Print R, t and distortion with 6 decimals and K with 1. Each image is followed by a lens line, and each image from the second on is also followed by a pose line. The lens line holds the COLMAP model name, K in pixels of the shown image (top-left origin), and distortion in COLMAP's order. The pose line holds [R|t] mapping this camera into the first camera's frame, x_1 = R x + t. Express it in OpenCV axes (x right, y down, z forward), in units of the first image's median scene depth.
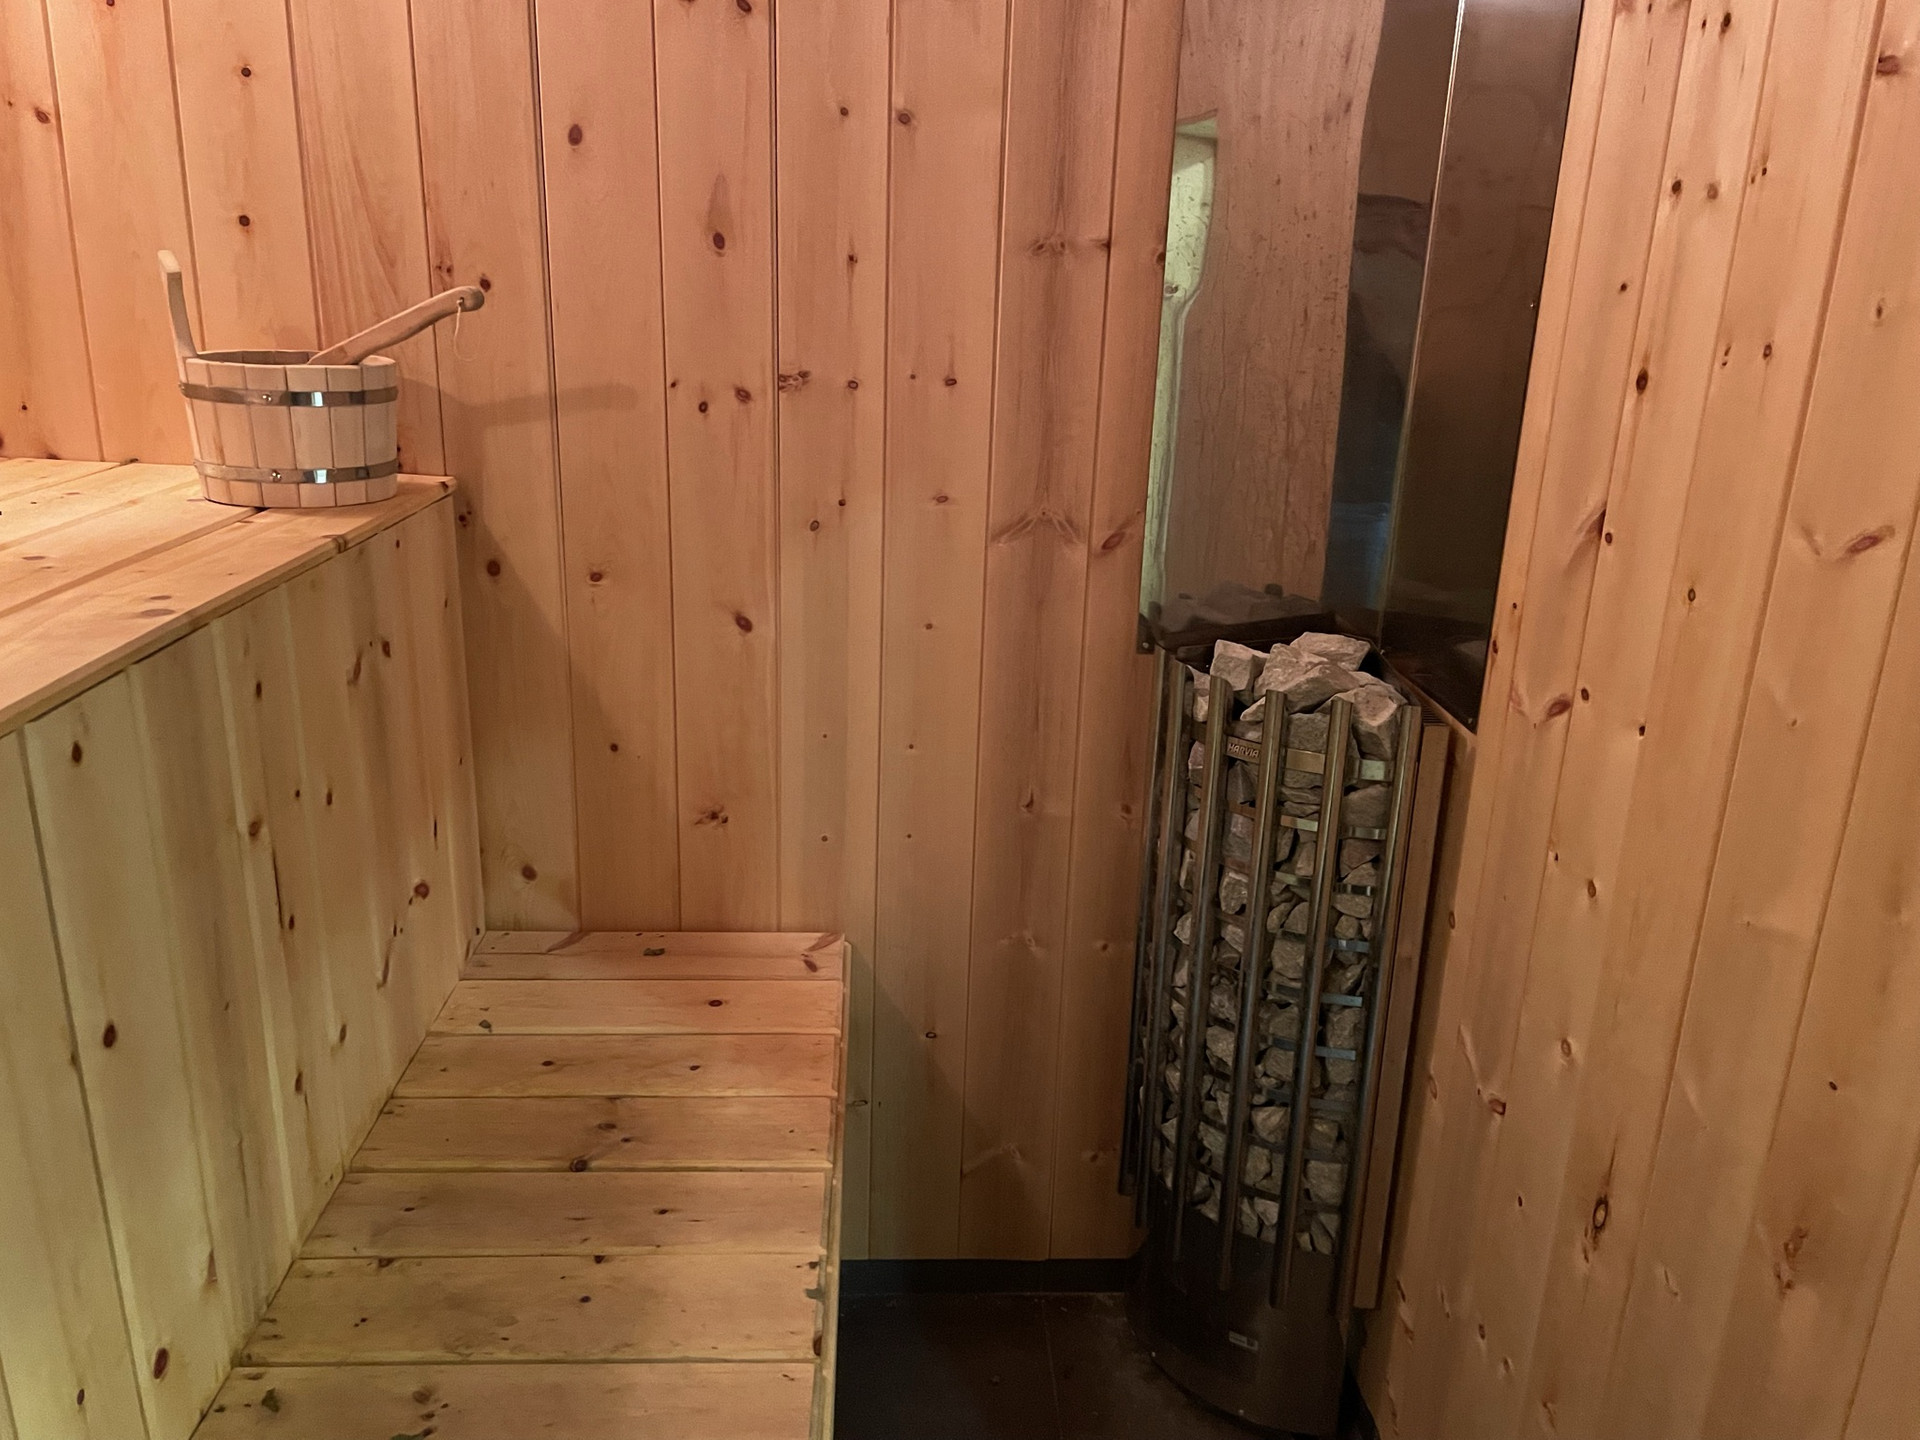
lens RADIAL K [[1458.5, 0, 961.7], [0, 1458.5, 724.8], [0, 0, 1]] dist [0.056766, -0.050392]
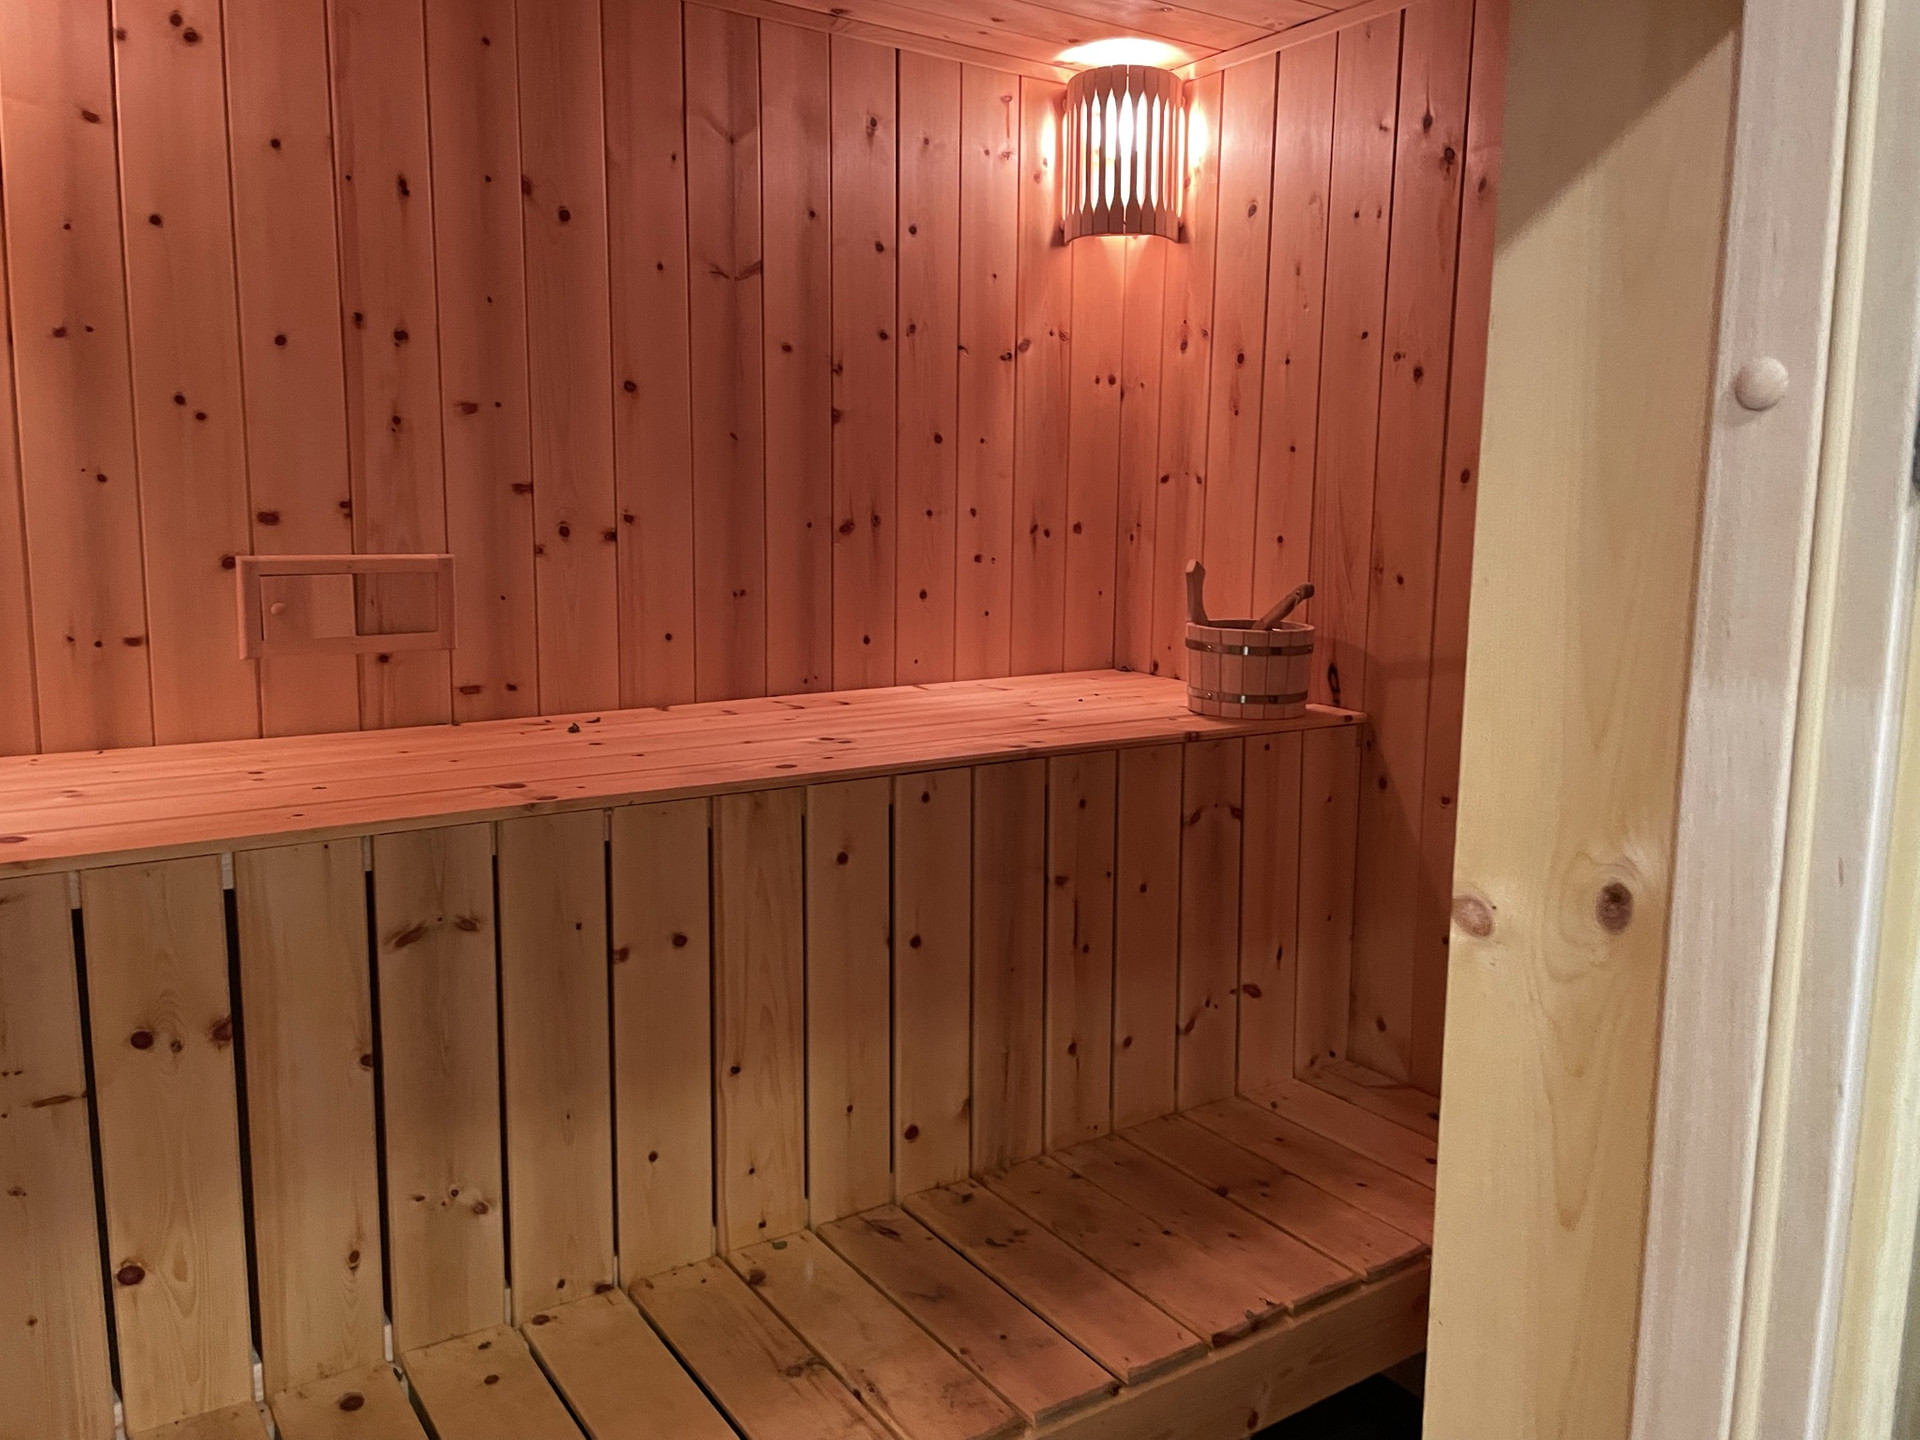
lens RADIAL K [[1458.5, 0, 959.1], [0, 1458.5, 711.5], [0, 0, 1]] dist [0.056766, -0.050392]
pose [[0.524214, 0.096181, -0.846138, 0.690201], [-0.257177, 0.965089, -0.049629, -0.004452], [0.811825, 0.243623, 0.530649, -0.044531]]
